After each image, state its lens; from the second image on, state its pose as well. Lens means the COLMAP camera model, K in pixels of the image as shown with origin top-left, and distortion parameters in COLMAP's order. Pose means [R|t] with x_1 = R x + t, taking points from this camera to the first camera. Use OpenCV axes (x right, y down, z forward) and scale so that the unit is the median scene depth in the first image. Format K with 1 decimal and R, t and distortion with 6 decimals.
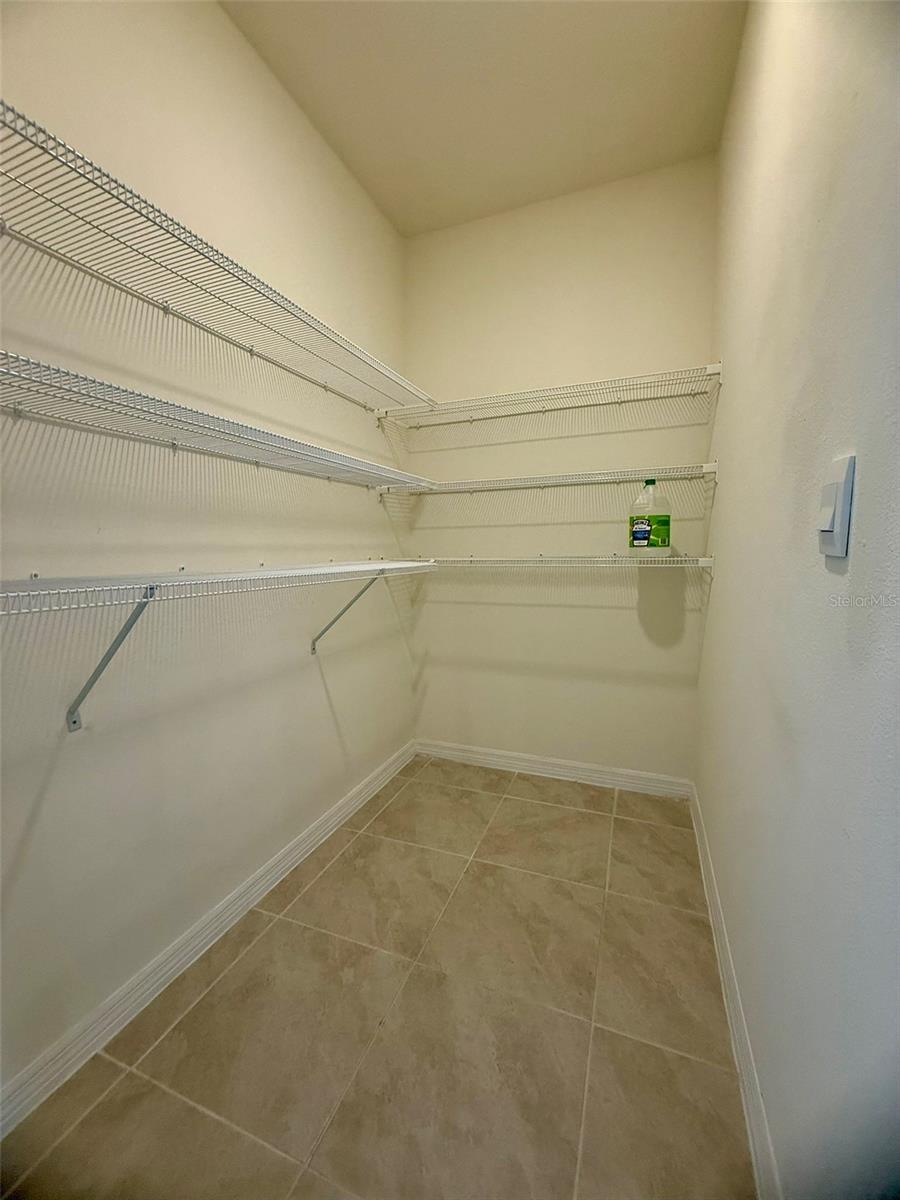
lens RADIAL K [[477.2, 0, 450.0], [0, 477.2, 600.0], [0, 0, 1]] dist [0.002167, 0.000172]
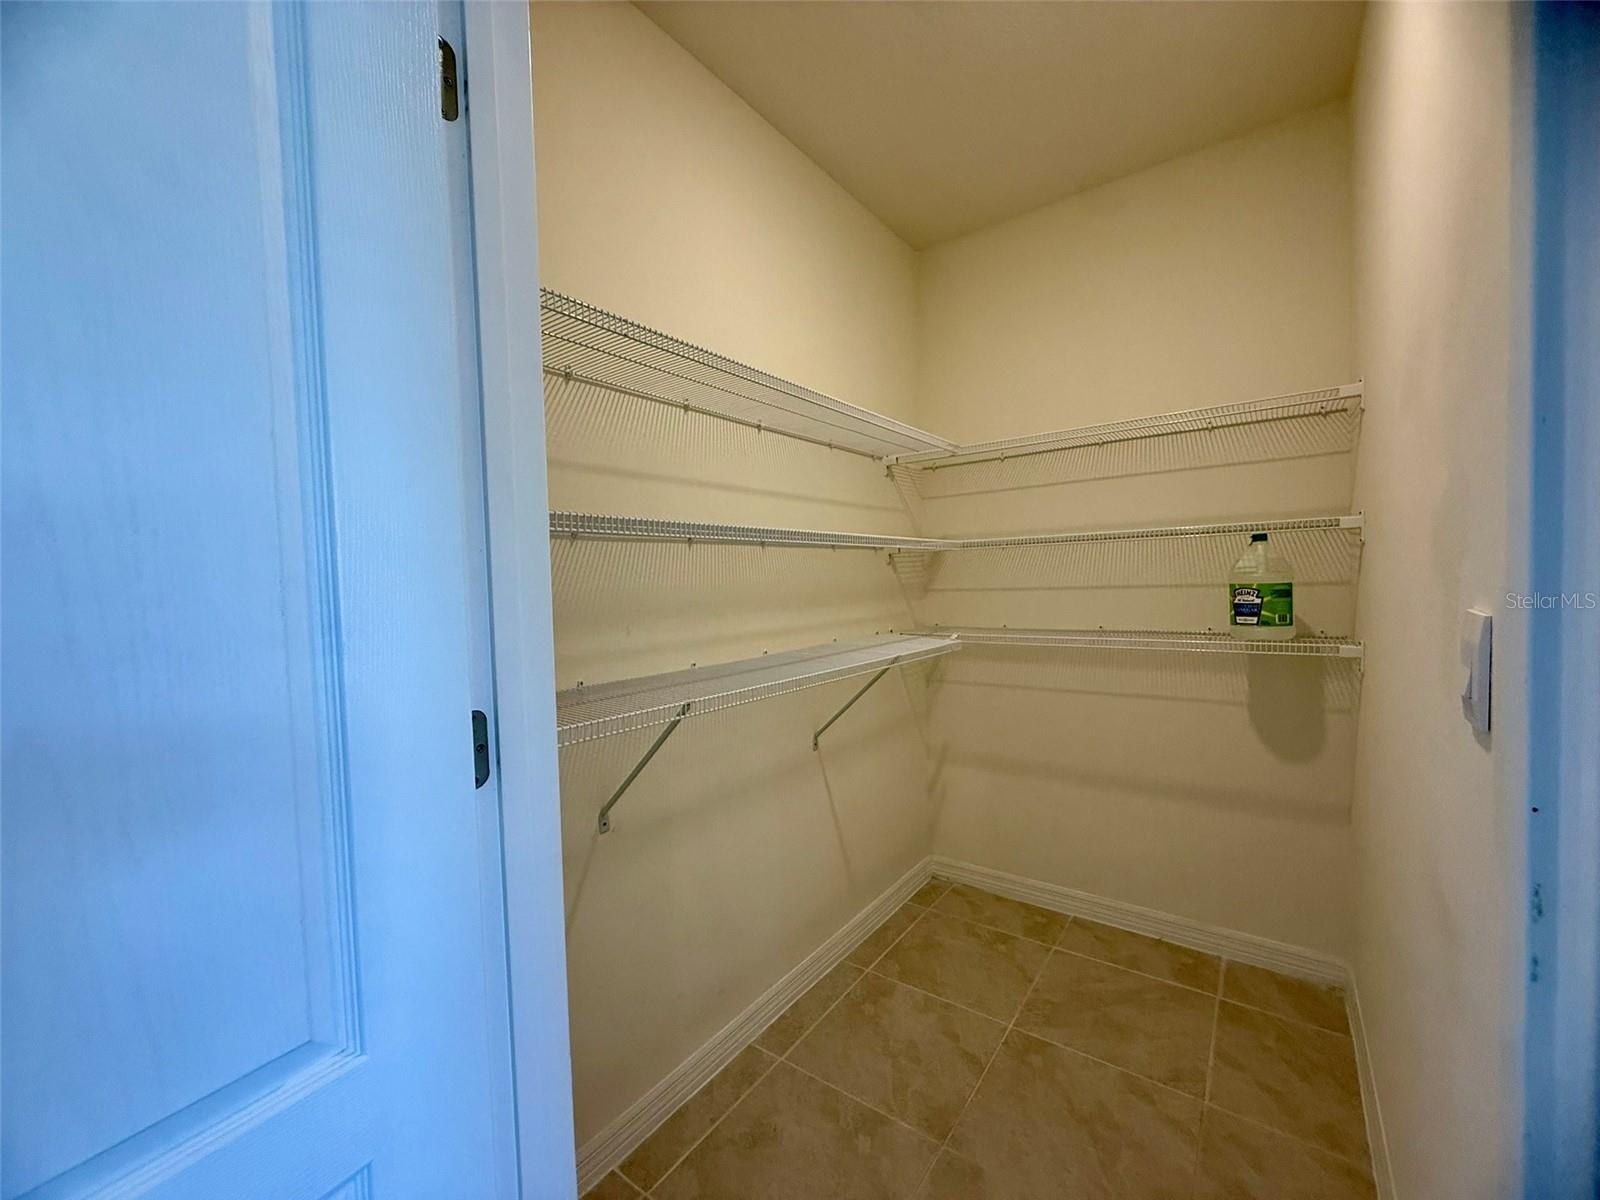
lens RADIAL K [[636.3, 0, 794.5], [0, 636.3, 604.6], [0, 0, 1]] dist [0.002167, 0.000172]
pose [[0.965098, -0.007374, -0.261786, -0.018603], [-0.009567, 0.997944, -0.063379, -0.075040], [0.261715, 0.063672, 0.963043, -0.135594]]
